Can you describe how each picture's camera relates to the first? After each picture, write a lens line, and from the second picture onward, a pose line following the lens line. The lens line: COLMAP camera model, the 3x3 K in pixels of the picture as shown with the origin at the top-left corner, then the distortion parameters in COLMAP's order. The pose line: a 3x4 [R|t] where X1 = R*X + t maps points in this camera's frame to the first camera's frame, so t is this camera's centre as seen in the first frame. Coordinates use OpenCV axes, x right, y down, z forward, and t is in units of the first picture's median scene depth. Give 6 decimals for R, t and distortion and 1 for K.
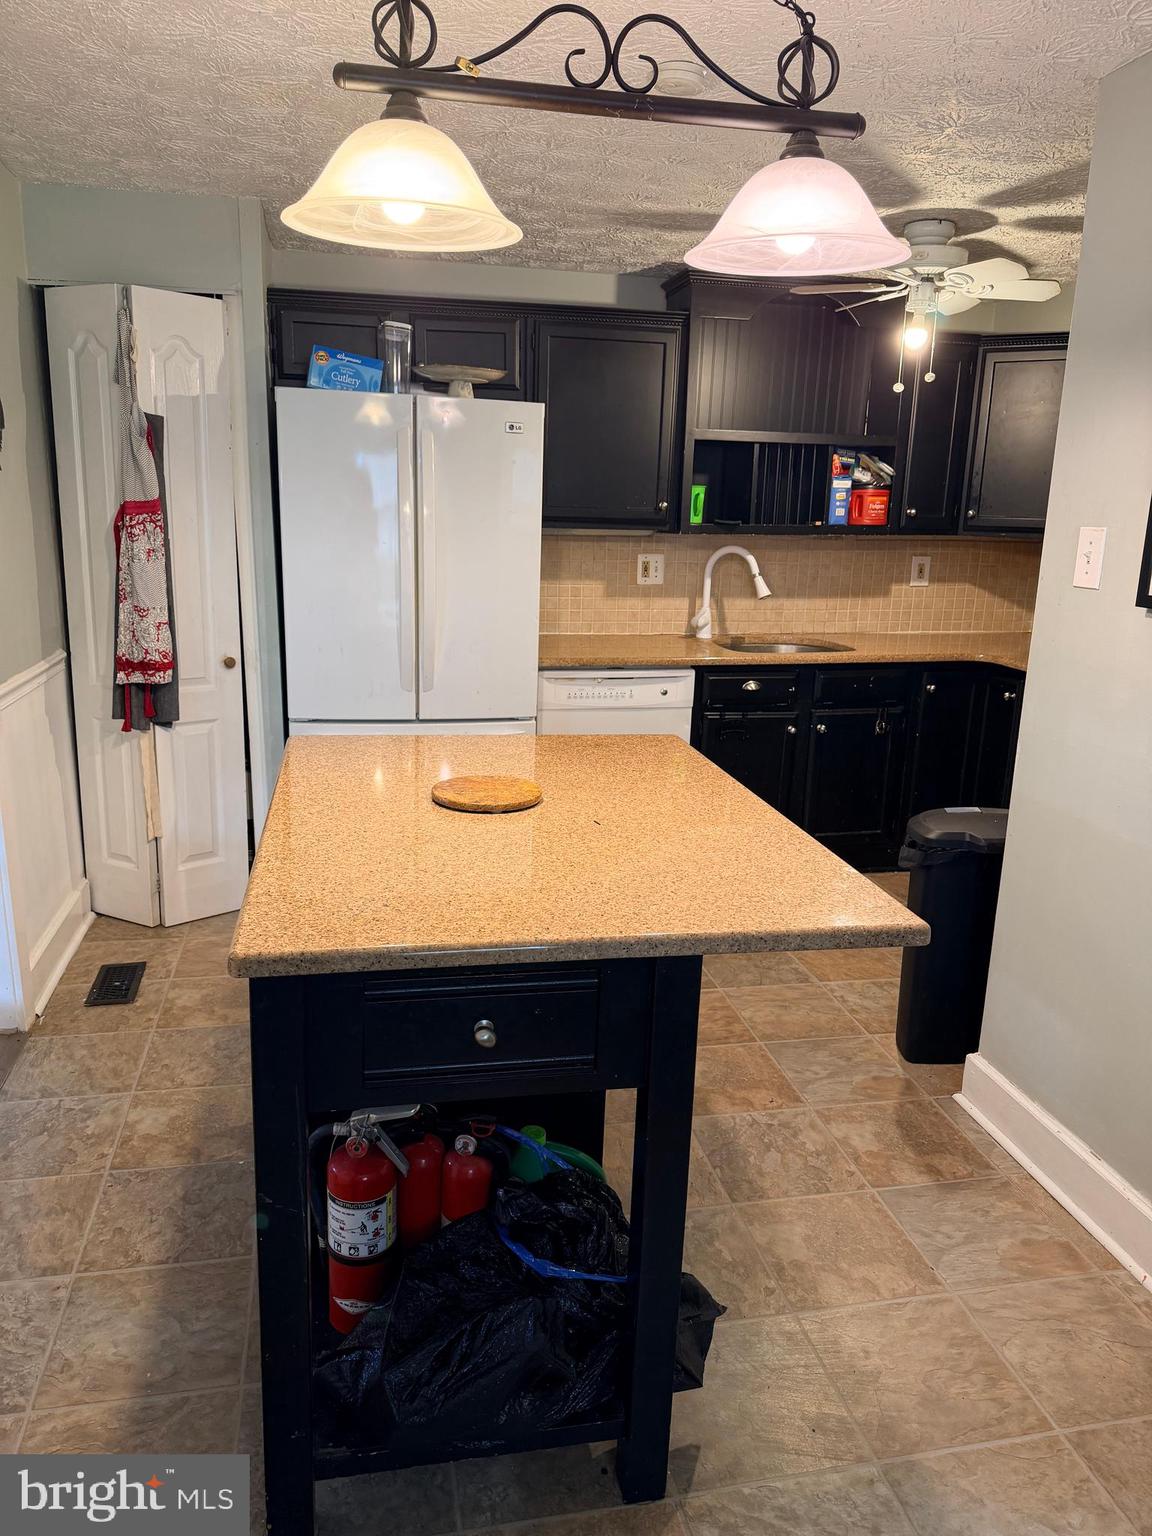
lens RADIAL K [[1105.5, 0, 576.5], [0, 1105.5, 781.5], [0, 0, 1]] dist [0.021277, -0.019685]
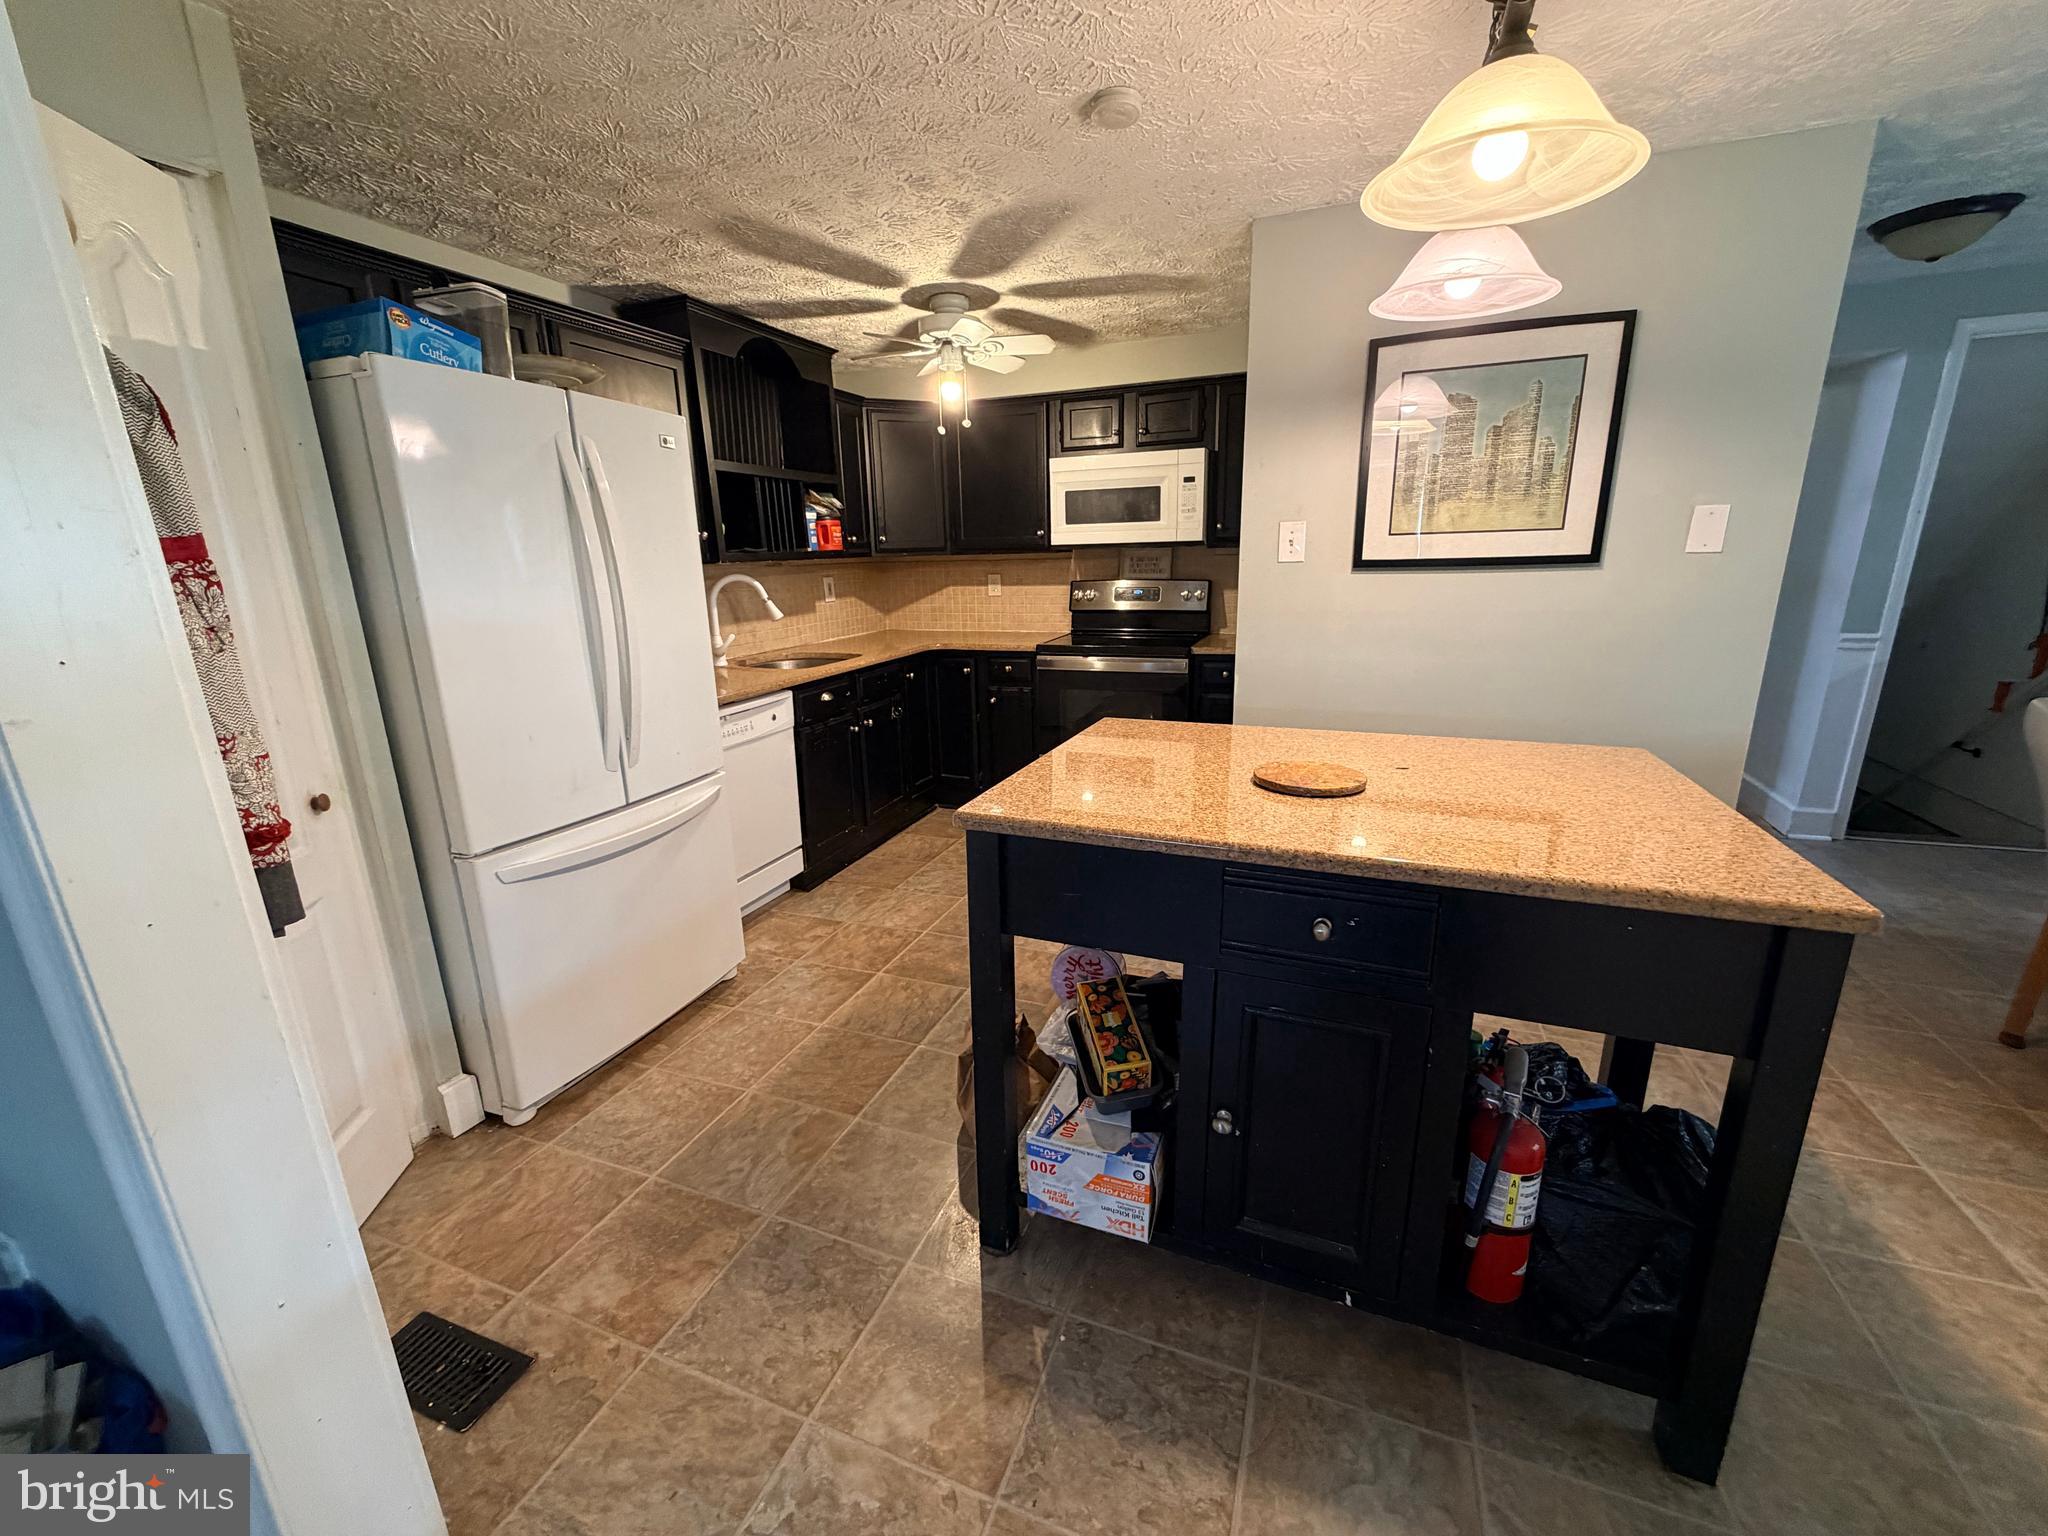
lens RADIAL K [[820.7, 0, 1013.9], [0, 820.7, 769.1], [0, 0, 1]] dist [0.000015, 0.000600]
pose [[0.547251, -0.253751, 0.797576, -0.402424], [0.246181, 0.959581, 0.136378, -0.081312], [-0.799945, 0.121715, 0.587600, 0.368503]]
